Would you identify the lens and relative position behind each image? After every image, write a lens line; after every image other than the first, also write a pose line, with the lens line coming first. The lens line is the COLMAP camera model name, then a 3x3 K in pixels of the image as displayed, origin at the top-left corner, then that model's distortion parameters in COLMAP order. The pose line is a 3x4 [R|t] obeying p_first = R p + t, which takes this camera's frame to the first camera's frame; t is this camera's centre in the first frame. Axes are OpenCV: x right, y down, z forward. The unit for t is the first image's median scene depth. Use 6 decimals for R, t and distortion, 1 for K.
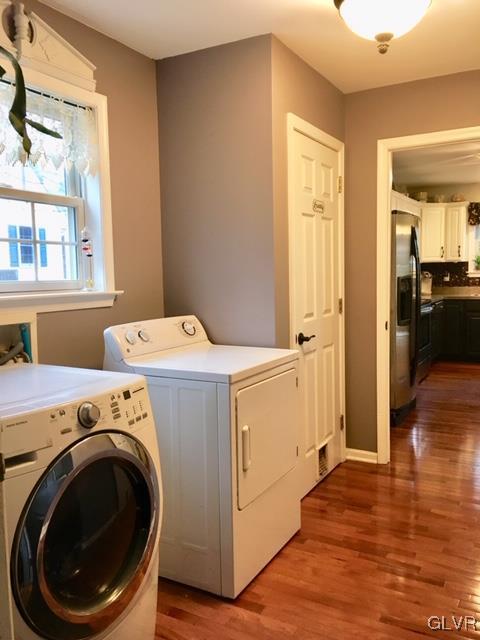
lens RADIAL K [[555.8, 0, 240.4], [0, 555.8, 319.7], [0, 0, 1]] dist [0.062428, -0.012114]
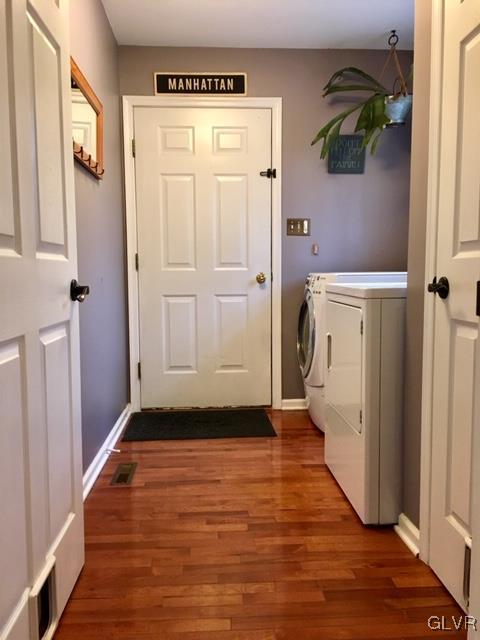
lens RADIAL K [[555.8, 0, 239.9], [0, 555.8, 319.7], [0, 0, 1]] dist [0.062428, -0.012114]
pose [[-0.846864, 0.073045, -0.526770, 0.505447], [-0.023199, 0.984505, 0.173815, -0.023912], [0.531304, 0.159418, -0.832047, 1.205879]]
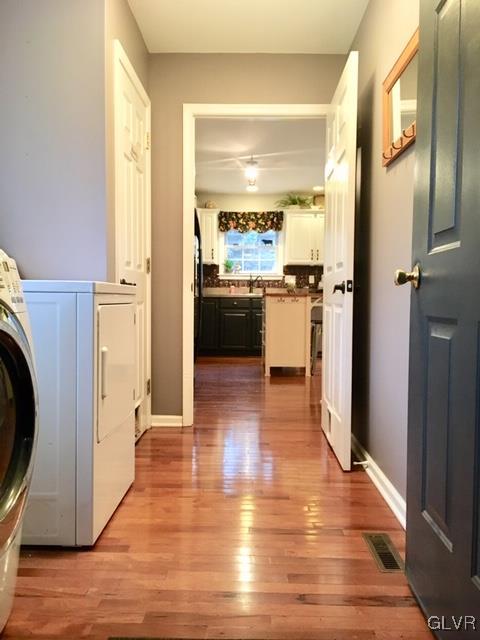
lens RADIAL K [[555.8, 0, 238.6], [0, 555.8, 320.1], [0, 0, 1]] dist [0.062428, -0.012114]
pose [[0.885881, 0.009726, 0.463811, -0.137006], [0.013131, 0.998854, -0.046025, 0.122987], [-0.463727, 0.046863, 0.884738, 0.074562]]
